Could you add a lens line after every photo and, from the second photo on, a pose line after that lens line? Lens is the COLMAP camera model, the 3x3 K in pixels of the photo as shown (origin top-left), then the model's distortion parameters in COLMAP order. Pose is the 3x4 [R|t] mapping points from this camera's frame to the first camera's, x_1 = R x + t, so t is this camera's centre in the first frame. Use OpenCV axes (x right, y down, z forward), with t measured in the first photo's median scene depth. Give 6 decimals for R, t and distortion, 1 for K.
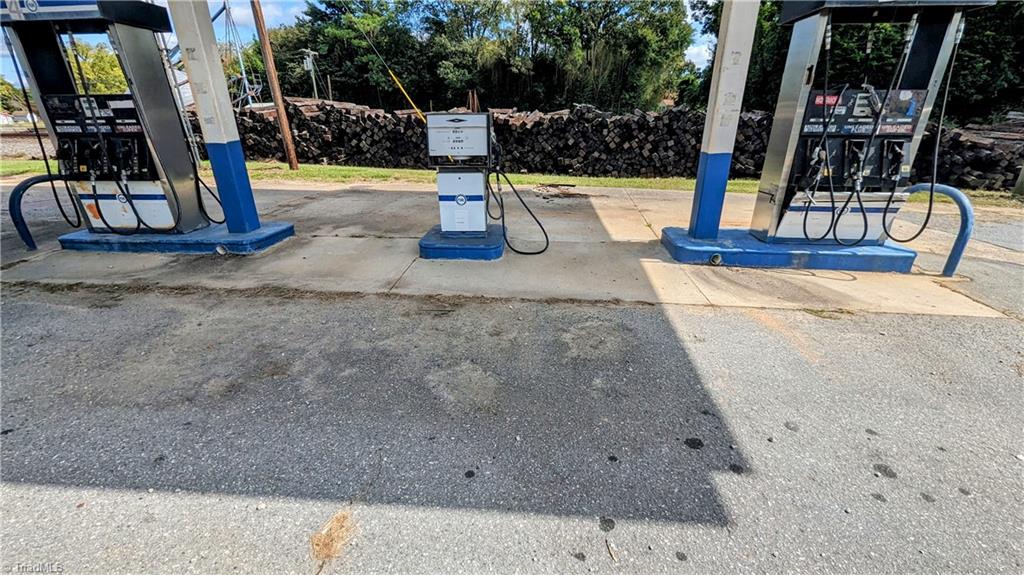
lens RADIAL K [[418.4, 0, 512.1], [0, 418.4, 286.4], [0, 0, 1]] dist [0.001111, -0.000338]
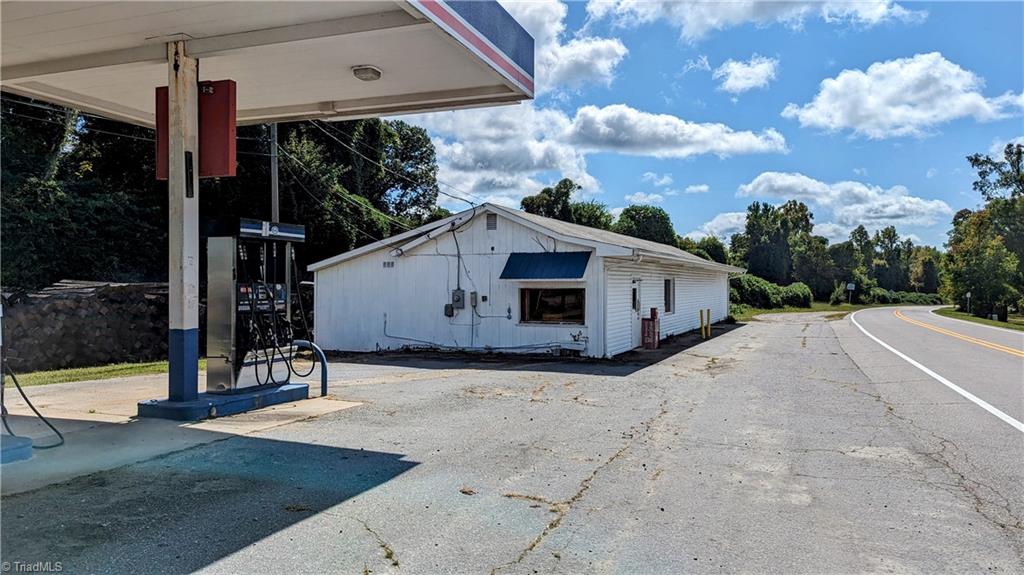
lens RADIAL K [[726.5, 0, 510.6], [0, 726.5, 286.3], [0, 0, 1]] dist [0.030840, 0.001192]
pose [[0.289483, 0.000059, 0.957183, -1.361684], [0.361384, 0.925982, -0.109351, 0.147611], [-0.886341, 0.377566, 0.268035, -0.480834]]
